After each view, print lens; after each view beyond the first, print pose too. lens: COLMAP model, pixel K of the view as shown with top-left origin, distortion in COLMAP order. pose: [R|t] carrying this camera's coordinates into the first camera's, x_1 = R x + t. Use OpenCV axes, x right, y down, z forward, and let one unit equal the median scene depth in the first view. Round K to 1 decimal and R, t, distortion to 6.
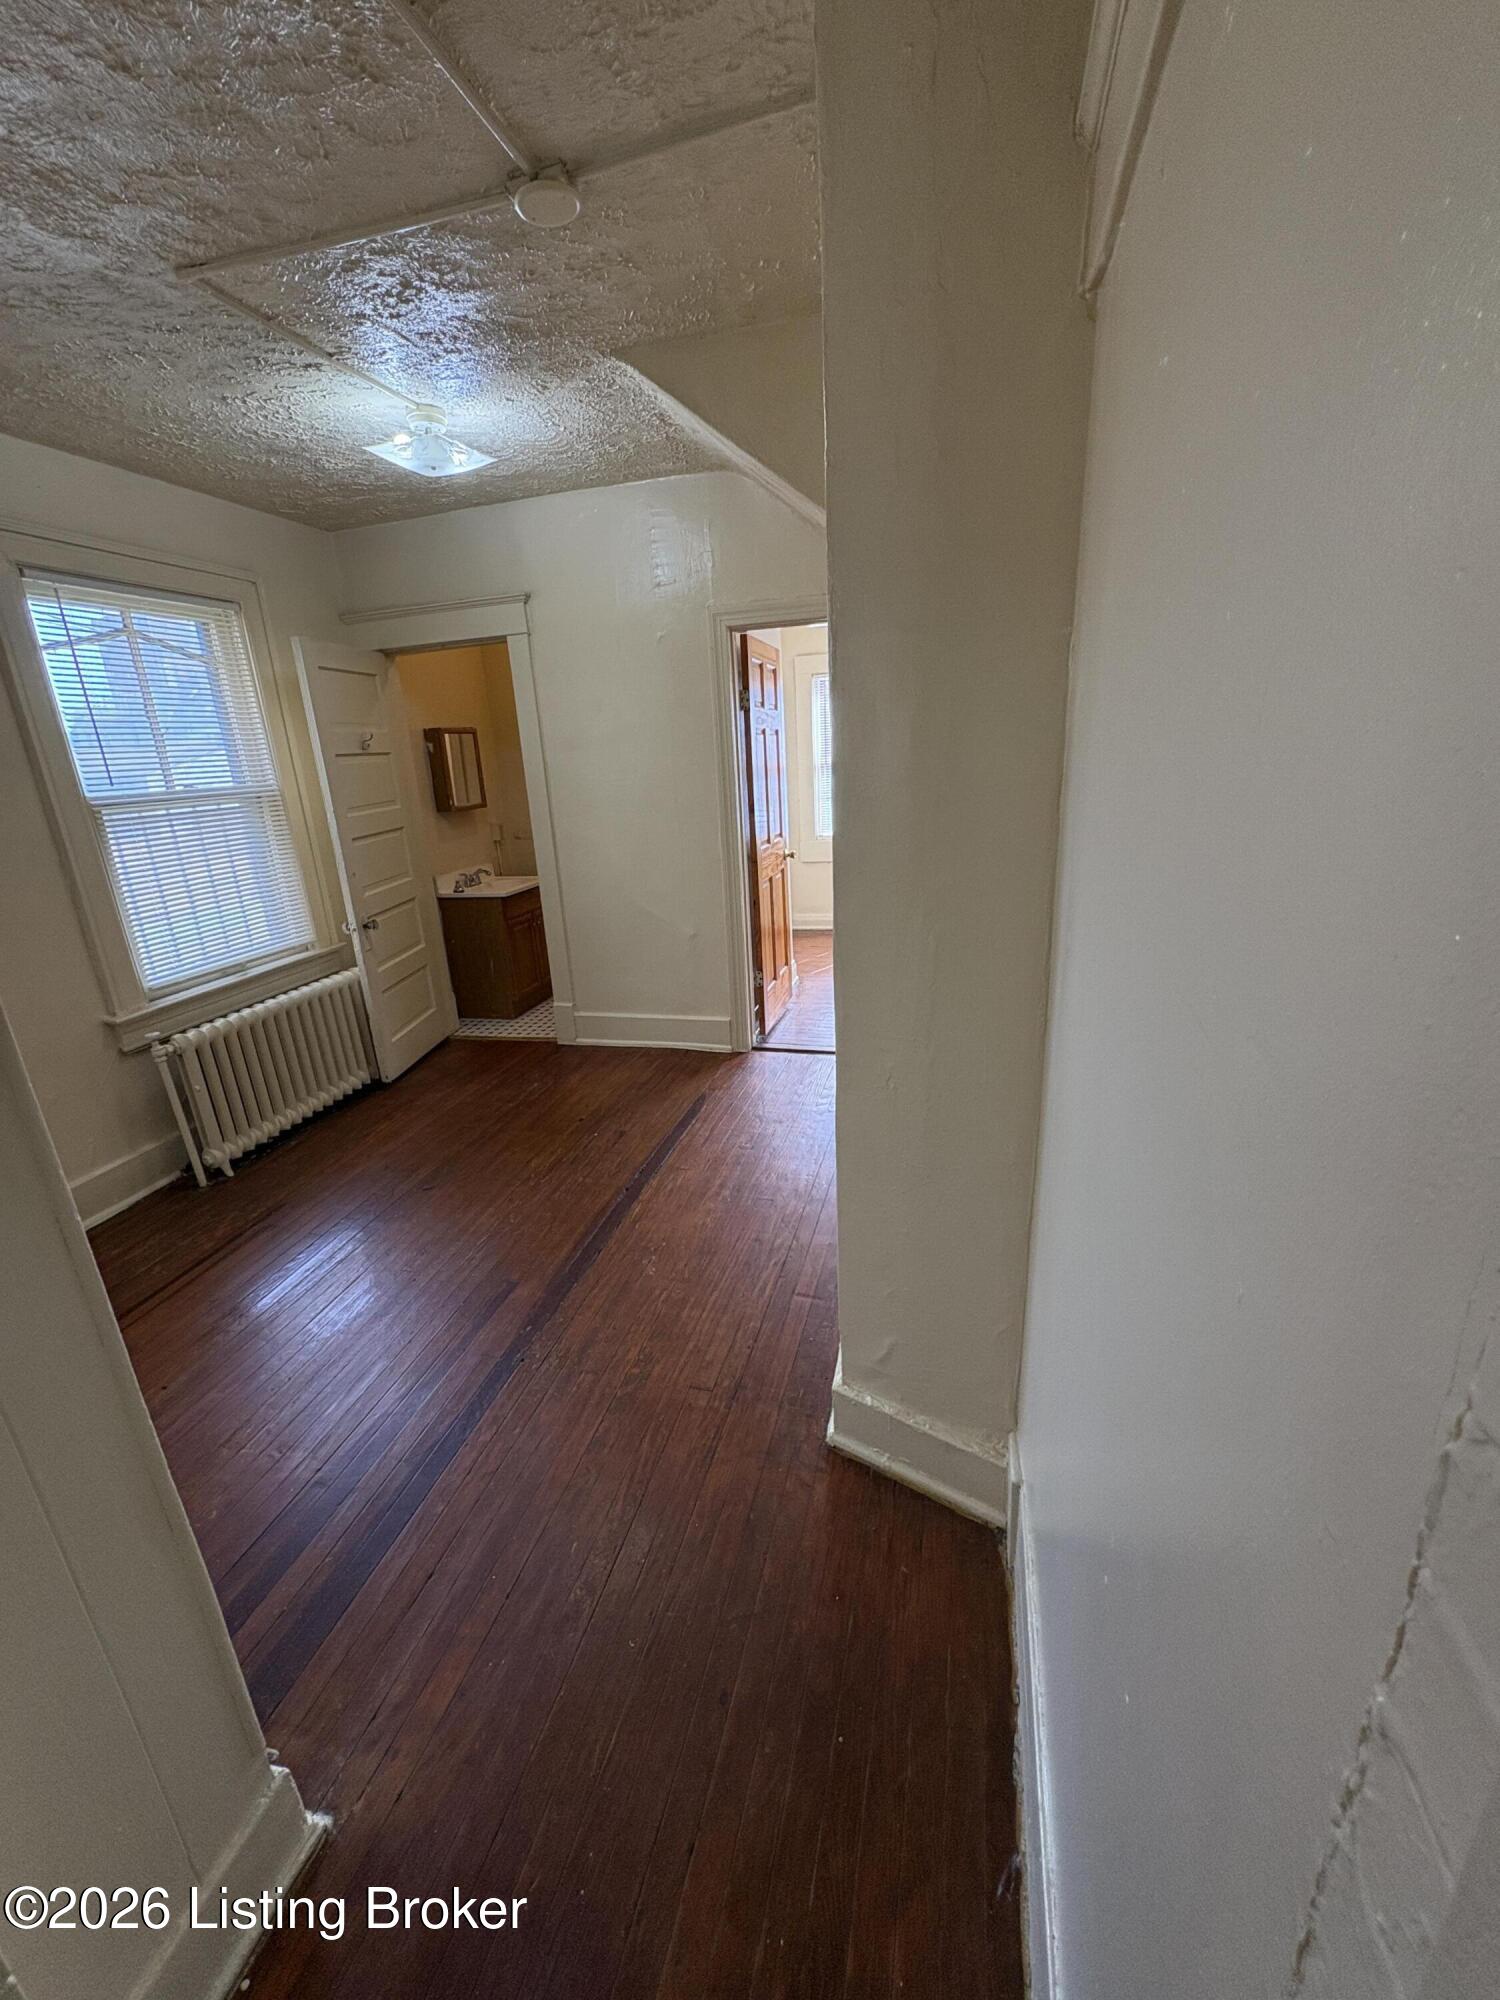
lens RADIAL K [[793.5, 0, 750.0], [0, 793.5, 1000.0], [0, 0, 1]] dist [-0.002812, -0.000032]
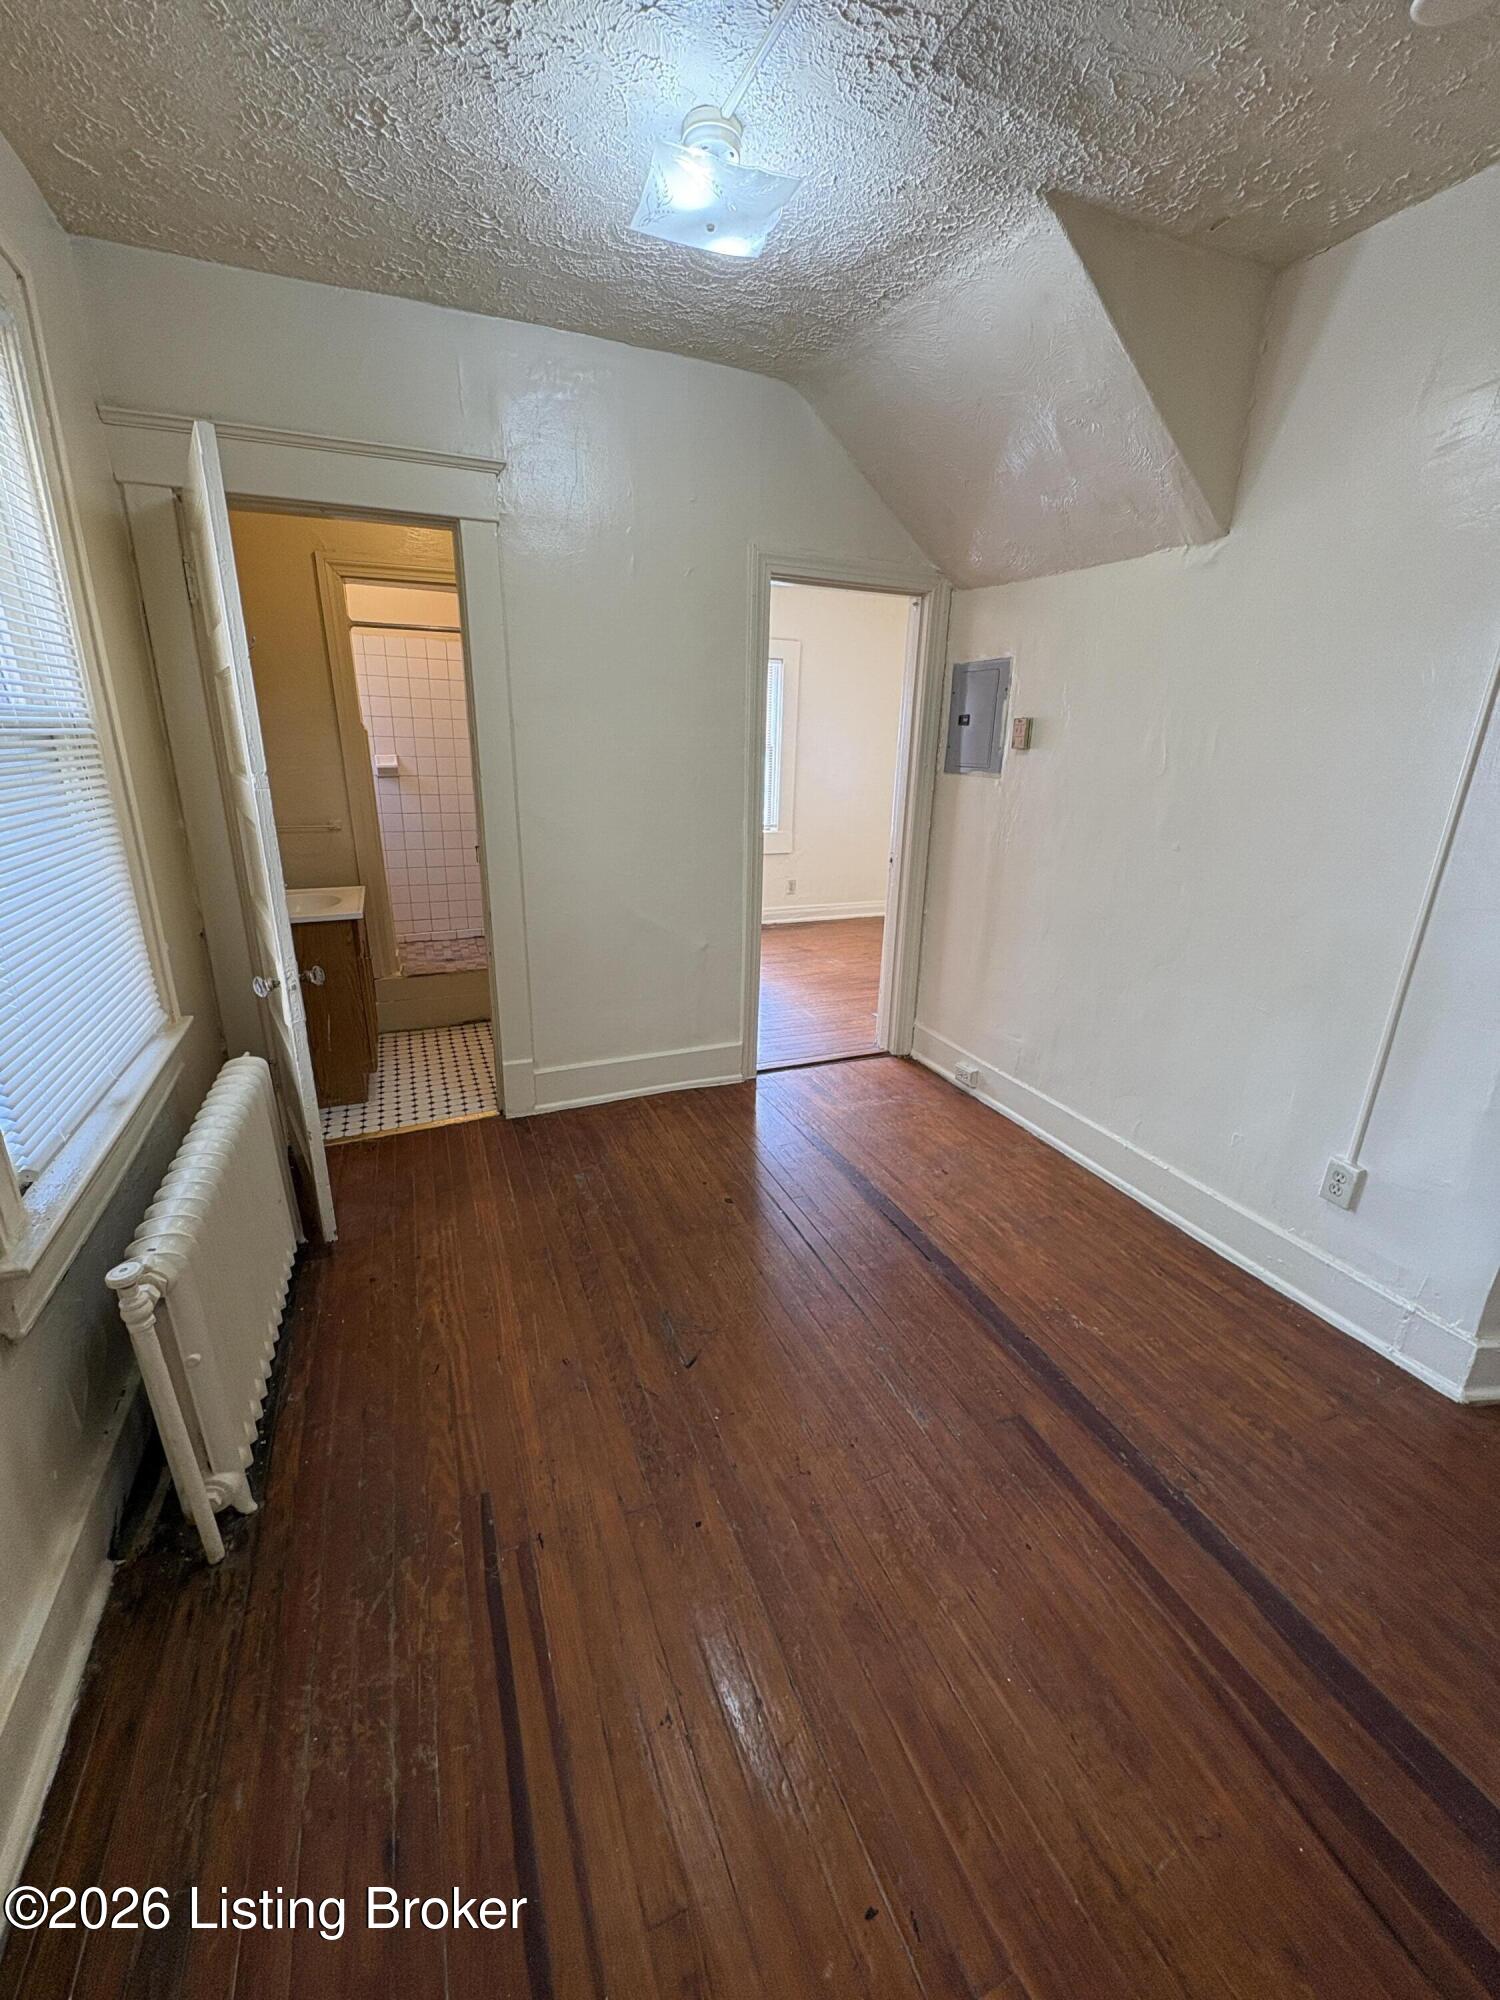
lens RADIAL K [[793.5, 0, 750.0], [0, 793.5, 1000.0], [0, 0, 1]] dist [-0.002812, -0.000032]
pose [[0.781824, -0.127087, 0.610409, -0.578084], [0.129507, 0.990755, 0.040400, -0.059315], [-0.609901, 0.047466, 0.791055, 0.355098]]
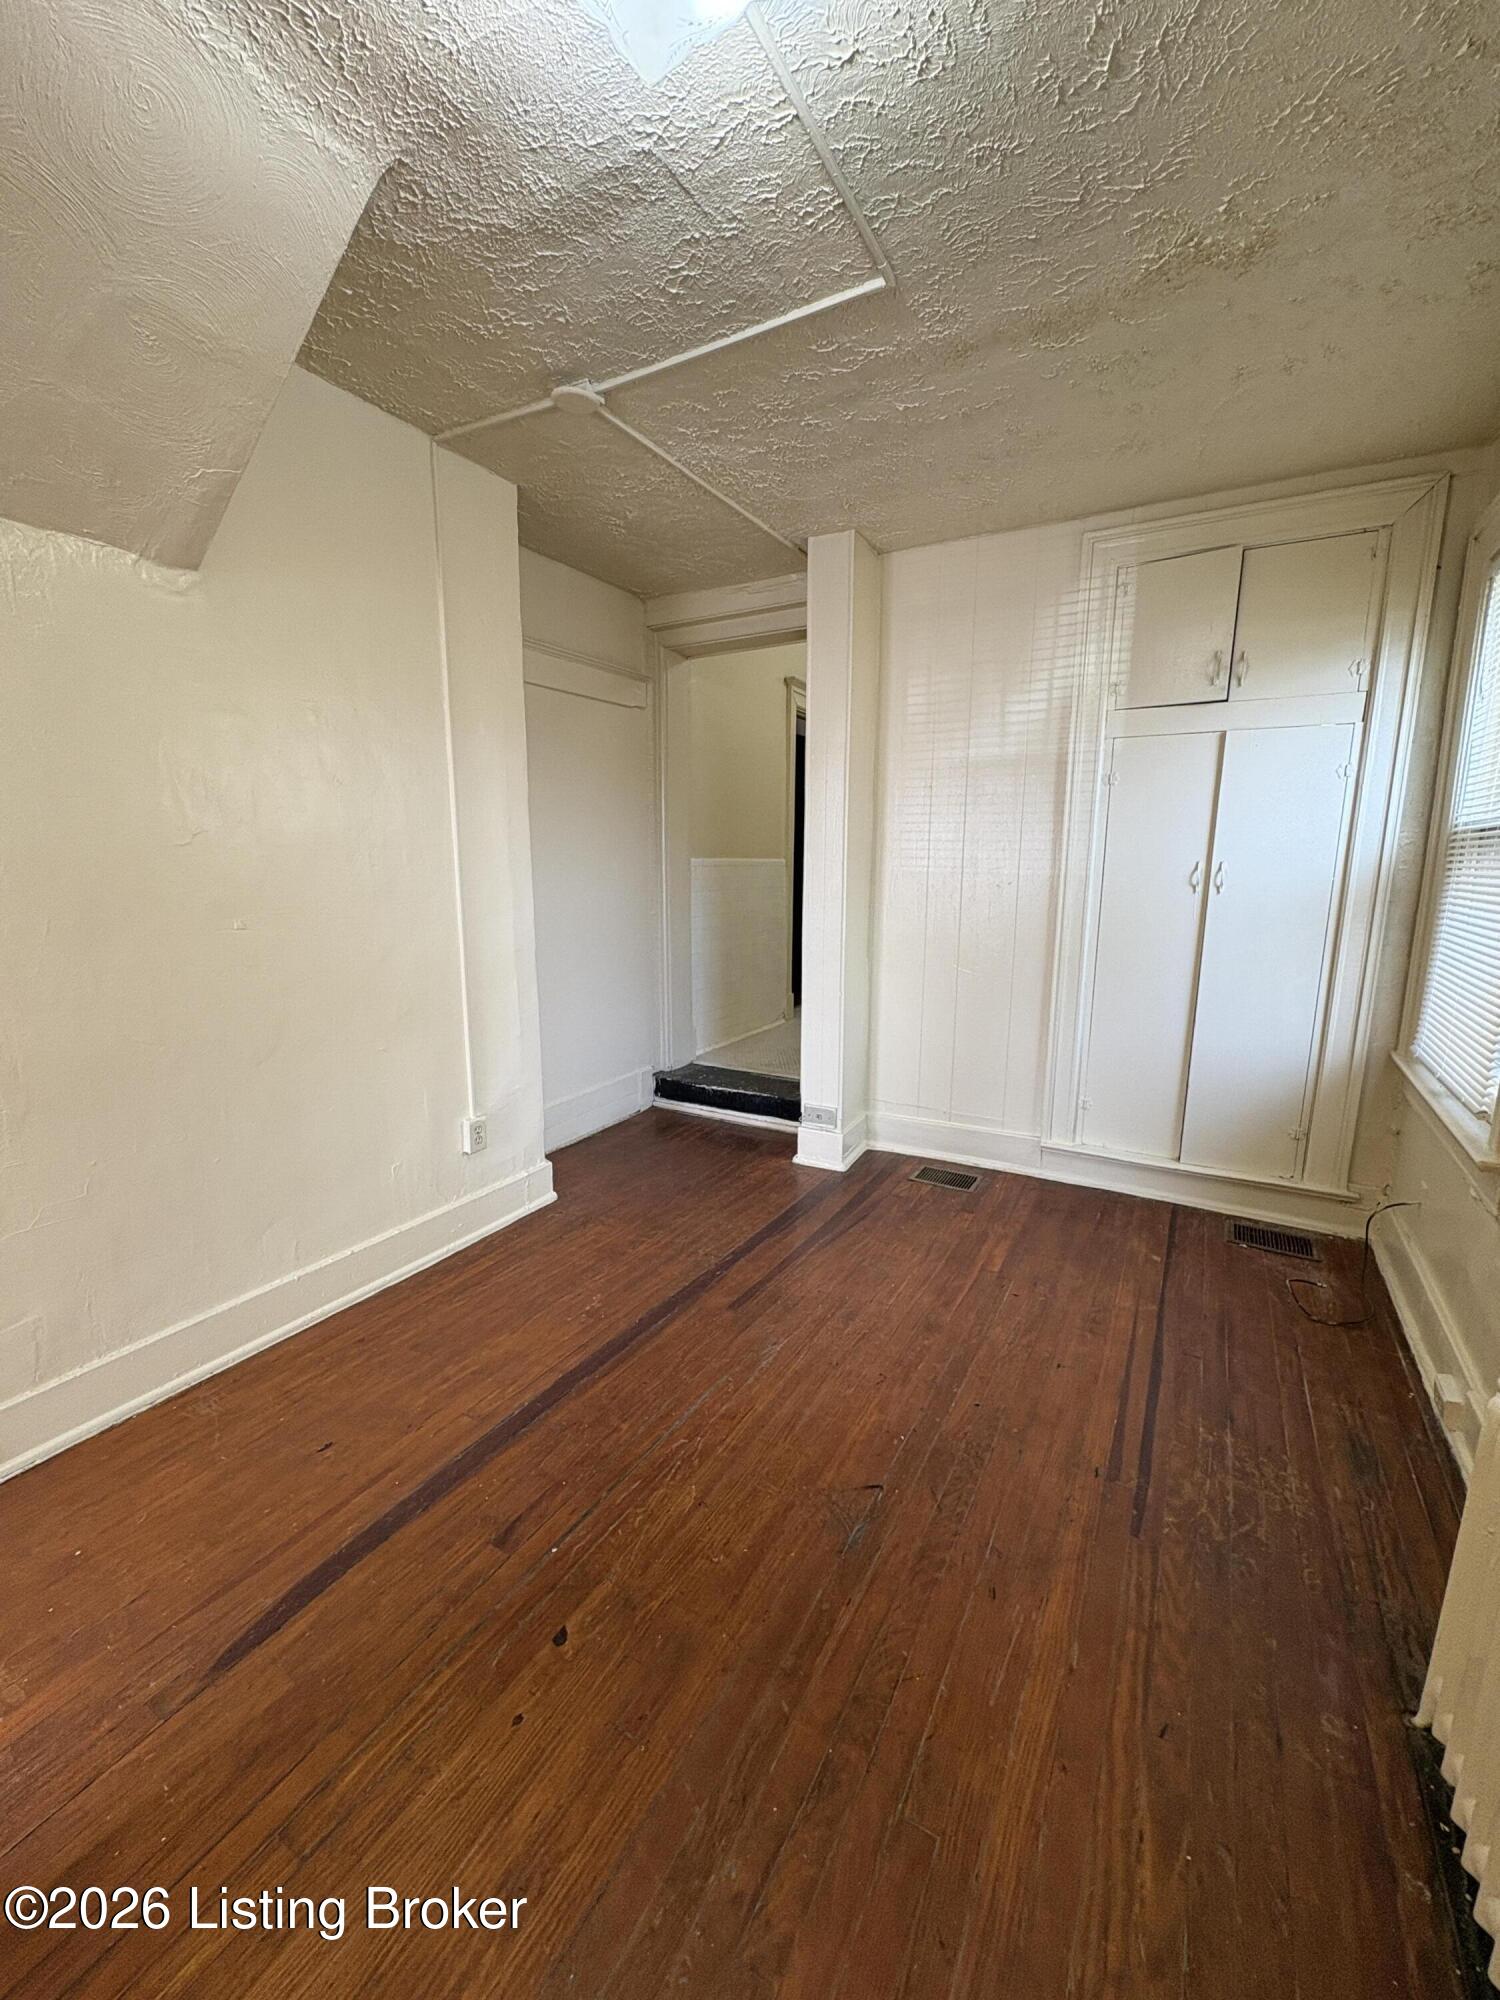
lens RADIAL K [[793.5, 0, 750.0], [0, 793.5, 1000.0], [0, 0, 1]] dist [-0.002812, -0.000032]
pose [[-0.965807, 0.003317, 0.259241, -0.374219], [0.122302, 0.887498, 0.444285, -0.269817], [-0.228602, 0.460800, -0.857557, 1.074254]]
